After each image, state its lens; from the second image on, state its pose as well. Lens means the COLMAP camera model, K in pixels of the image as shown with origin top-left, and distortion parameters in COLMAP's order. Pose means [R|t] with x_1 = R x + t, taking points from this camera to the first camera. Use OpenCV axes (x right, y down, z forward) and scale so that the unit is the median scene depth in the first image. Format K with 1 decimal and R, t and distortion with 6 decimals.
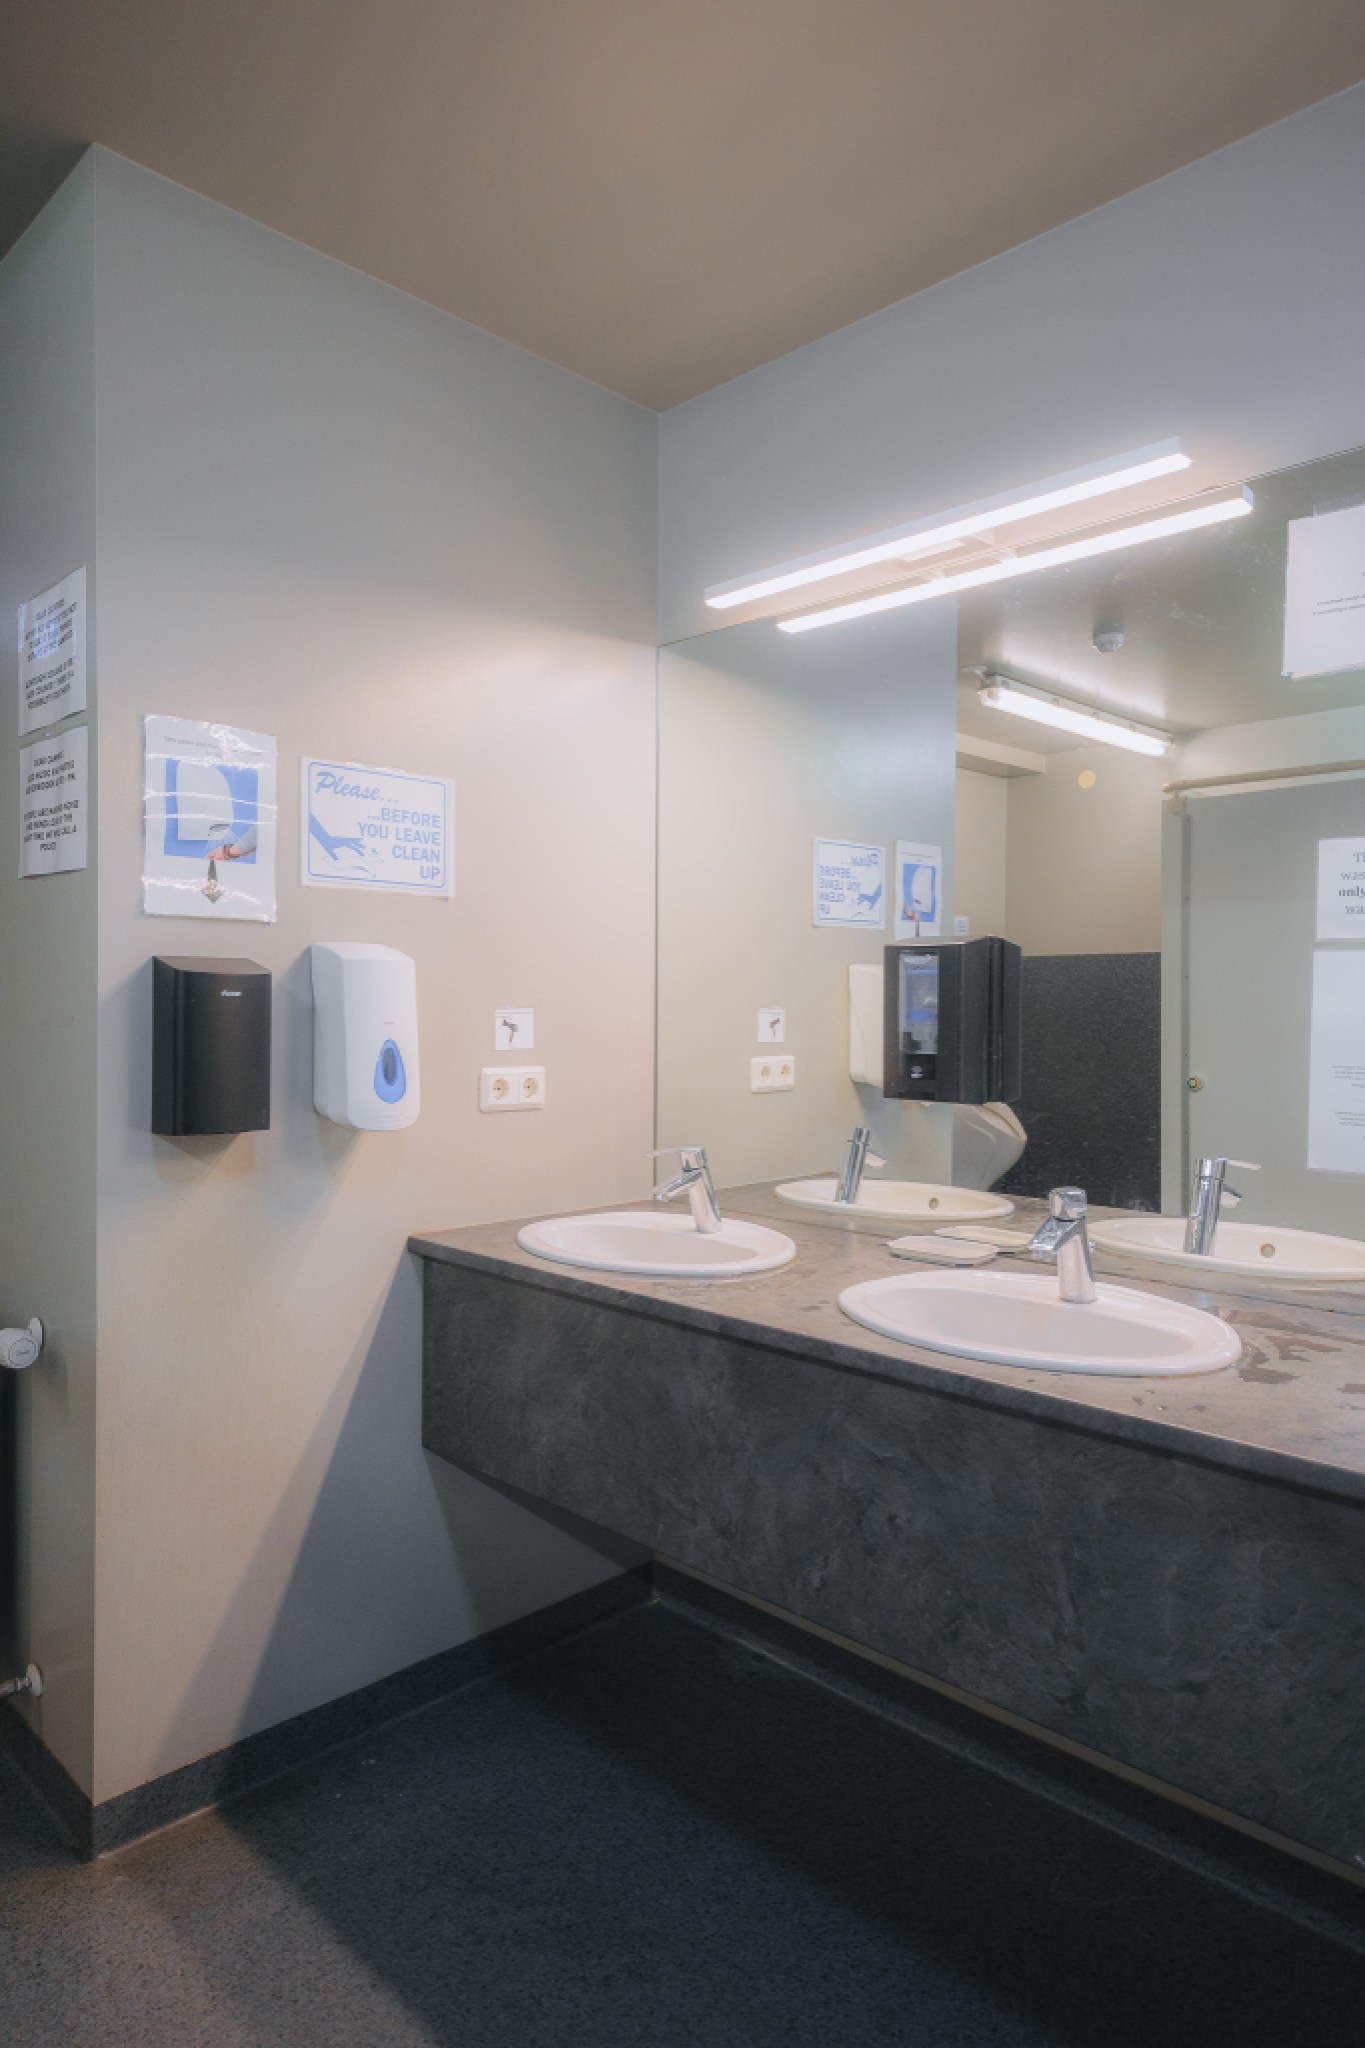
lens RADIAL K [[1394.0, 0, 682.6], [0, 1394.0, 982.5], [0, 0, 1]] dist [0.019110, -0.000438]
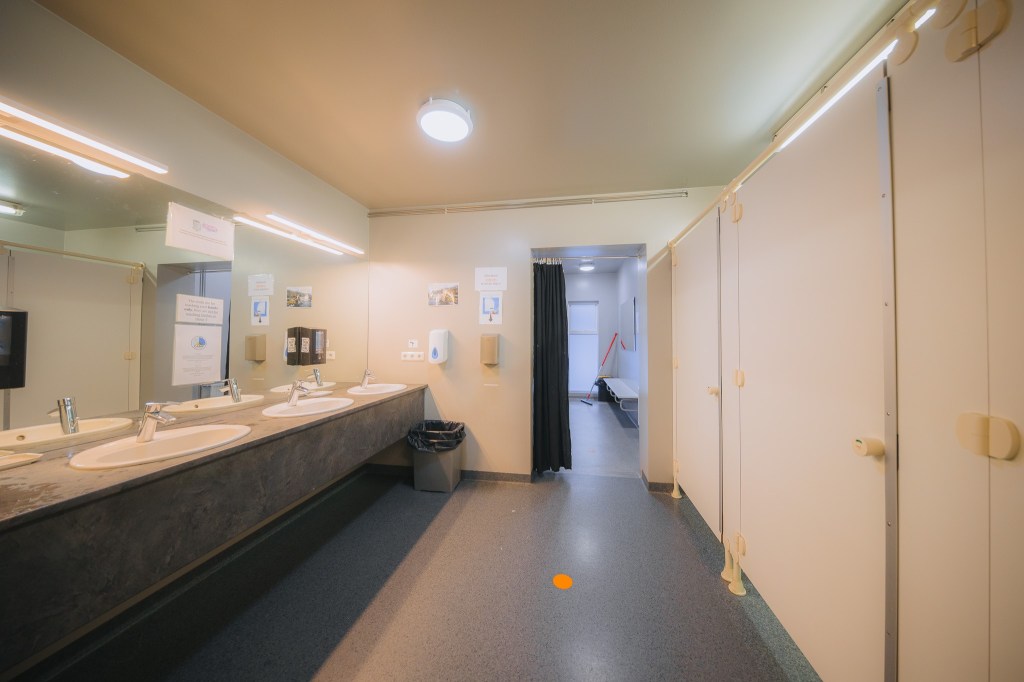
lens RADIAL K [[323.5, 0, 518.3], [0, 323.5, 337.0], [0, 0, 1]] dist [-0.014181, -0.000144]
pose [[-0.623576, 0.003218, 0.781756, -0.900825], [-0.009342, 0.999889, -0.011568, 0.013242], [-0.781707, -0.014516, -0.623477, 0.999991]]
